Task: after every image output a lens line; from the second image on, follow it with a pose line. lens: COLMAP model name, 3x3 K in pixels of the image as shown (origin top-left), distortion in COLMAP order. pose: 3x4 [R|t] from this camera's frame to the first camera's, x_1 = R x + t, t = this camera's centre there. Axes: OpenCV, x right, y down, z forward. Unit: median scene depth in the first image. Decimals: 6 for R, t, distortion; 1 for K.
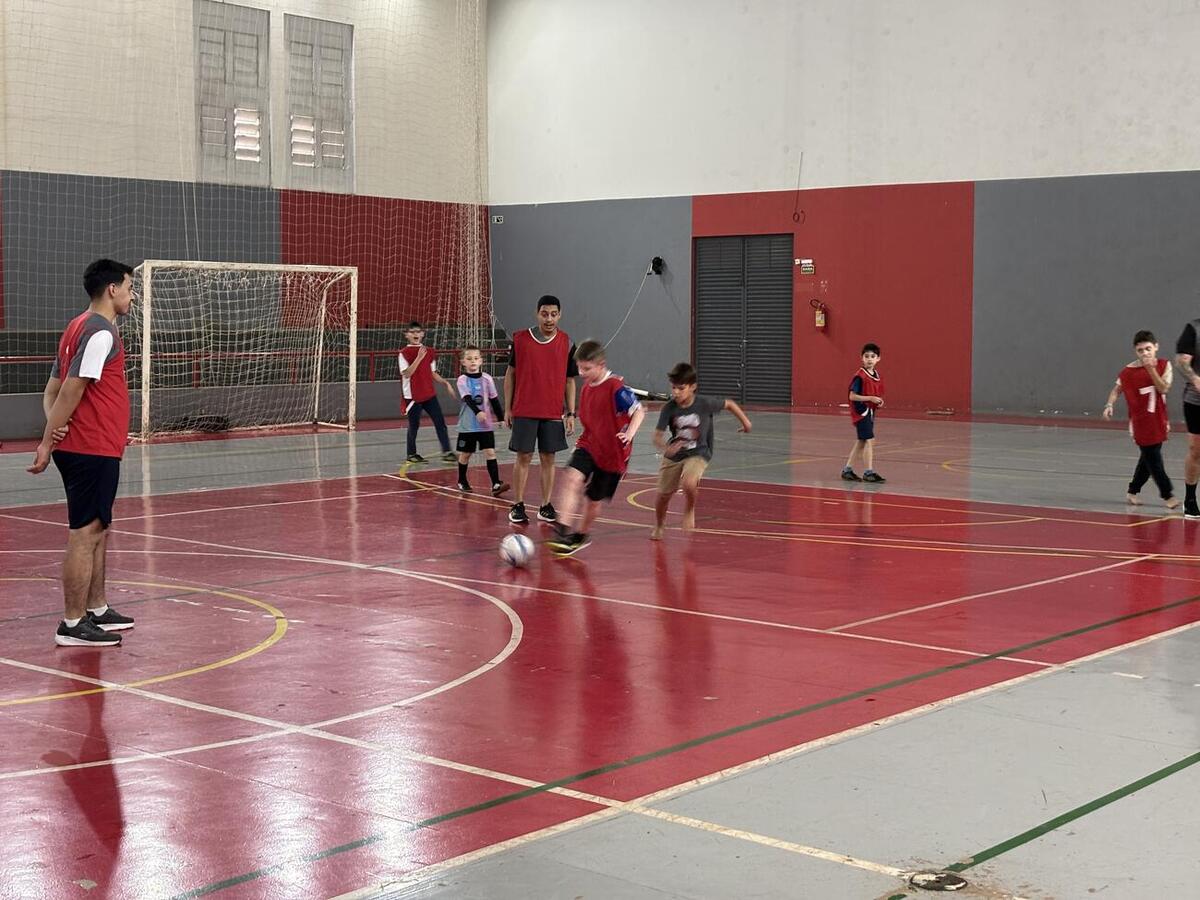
lens RADIAL K [[1778.3, 0, 600.0], [0, 1778.3, 450.0], [0, 0, 1]] dist [0.269697, -1.064234]
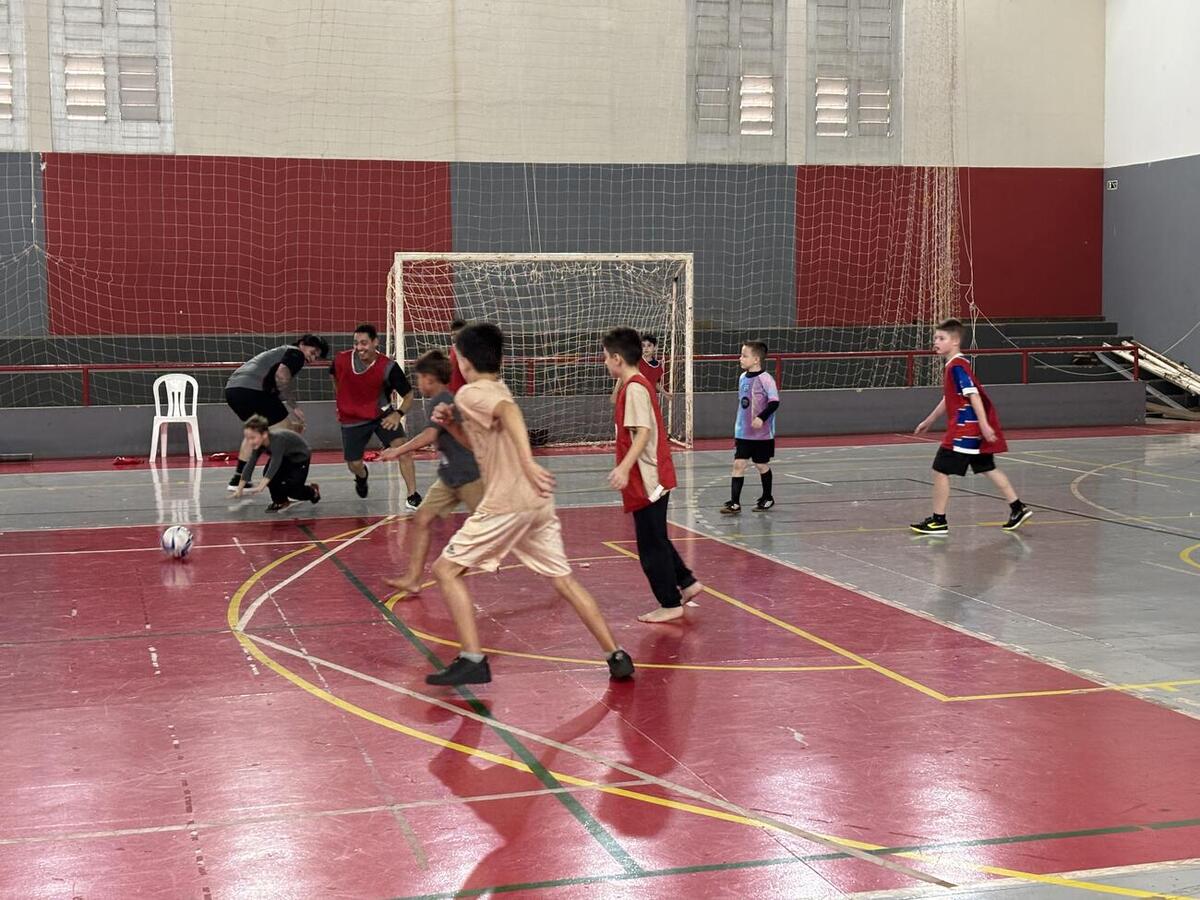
lens RADIAL K [[1778.3, 0, 600.0], [0, 1778.3, 450.0], [0, 0, 1]] dist [0.269697, -1.064234]
pose [[0.839581, 0.031622, -0.542313, 0.222792], [-0.028967, 0.999490, 0.013435, -0.016868], [0.542461, 0.004429, 0.840069, 0.228185]]
